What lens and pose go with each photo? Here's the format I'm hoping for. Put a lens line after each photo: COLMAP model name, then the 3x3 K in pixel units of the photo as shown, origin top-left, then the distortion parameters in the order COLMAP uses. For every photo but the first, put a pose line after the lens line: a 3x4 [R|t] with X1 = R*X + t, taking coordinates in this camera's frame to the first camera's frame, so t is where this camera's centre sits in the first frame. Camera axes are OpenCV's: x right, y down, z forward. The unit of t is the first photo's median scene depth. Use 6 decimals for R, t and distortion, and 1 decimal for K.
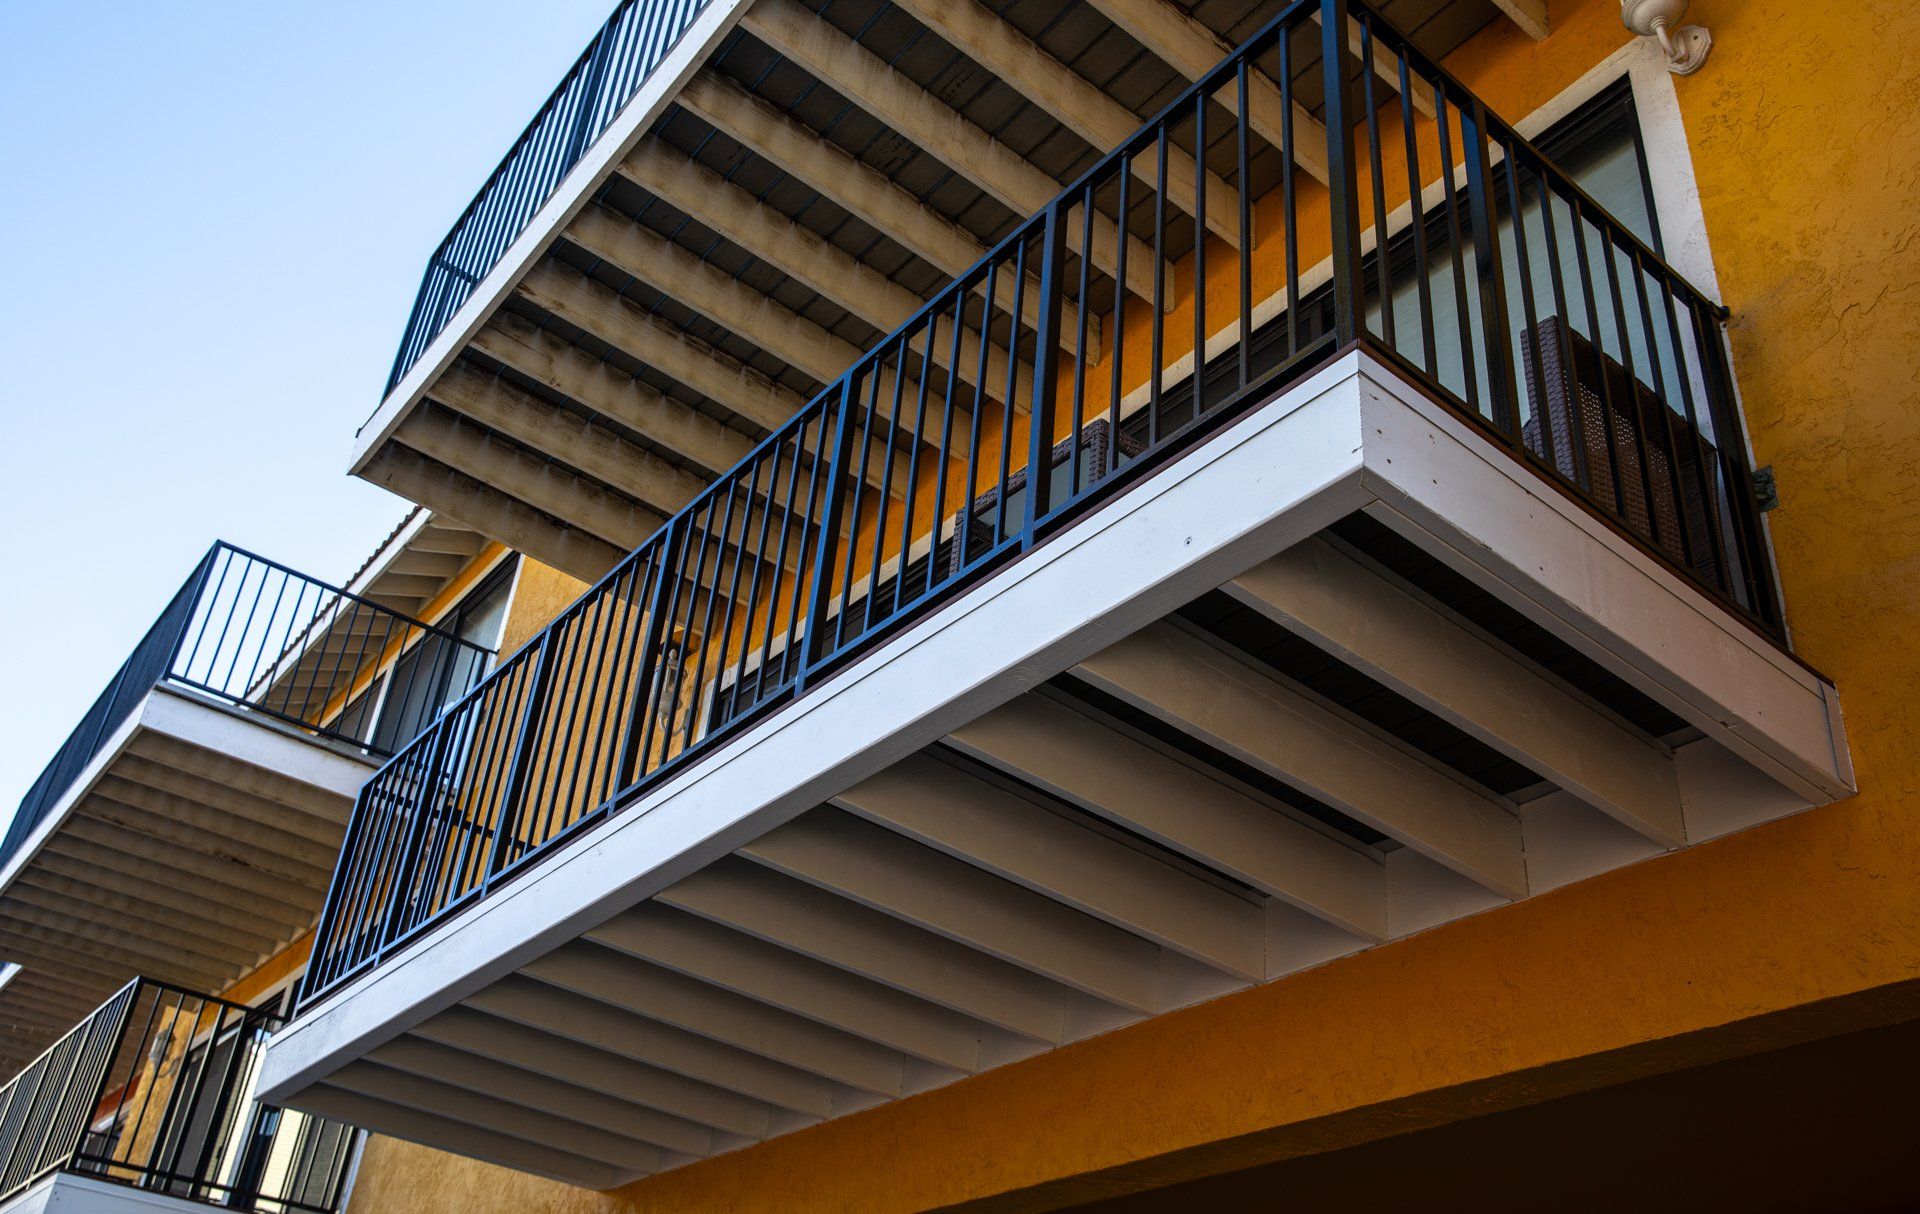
lens RADIAL K [[1698.2, 0, 954.5], [0, 1698.2, 607.9], [0, 0, 1]] dist [-0.013739, -0.007210]
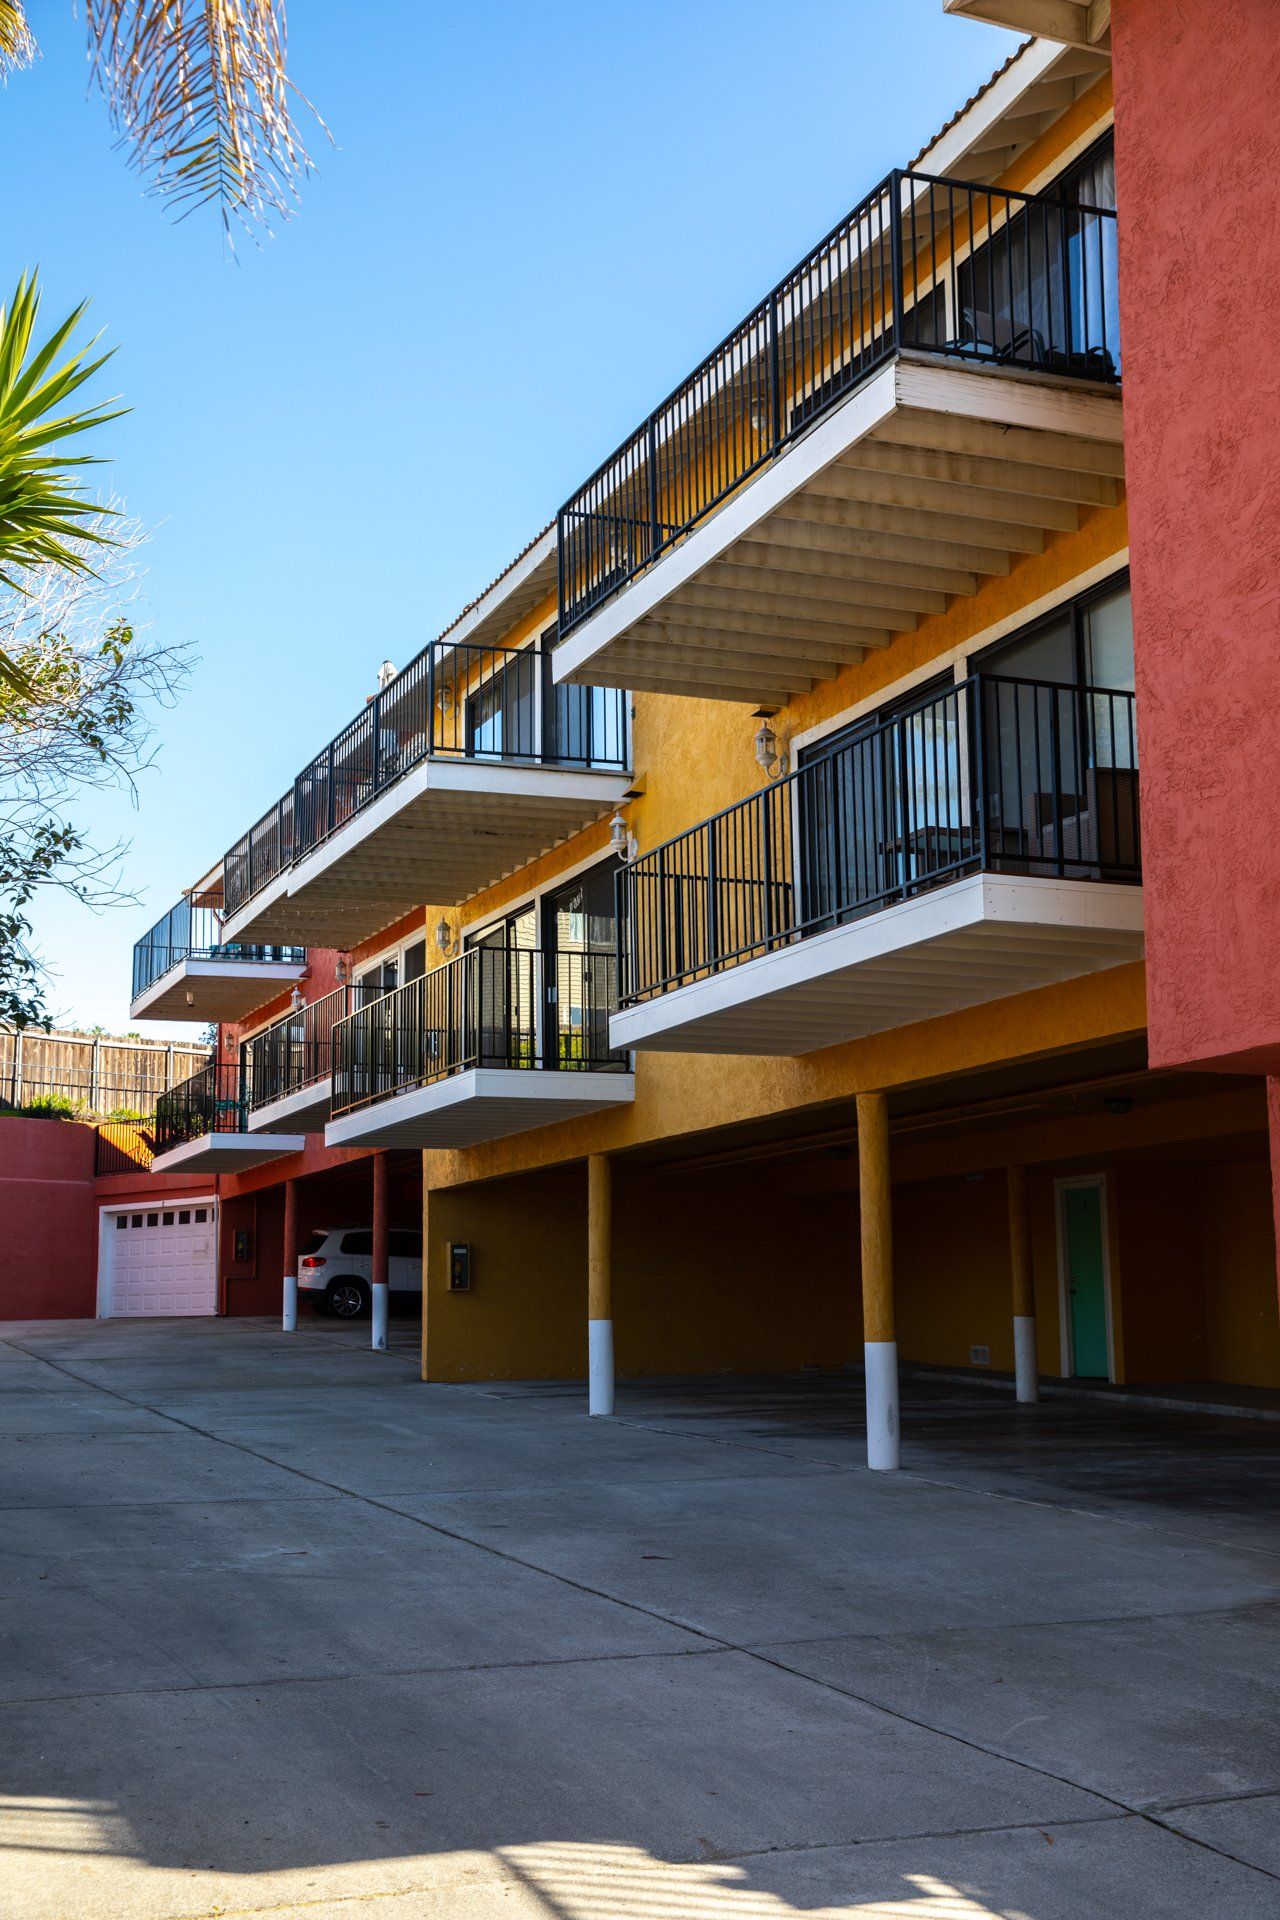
lens RADIAL K [[2139.7, 0, 640.7], [0, 2139.7, 967.6], [0, 0, 1]] dist [0.045186, 0.000000]
pose [[0.953715, -0.147281, -0.262177, 0.269954], [0.238001, 0.902589, 0.358732, -0.647817], [0.183804, -0.404527, 0.895865, -1.125167]]
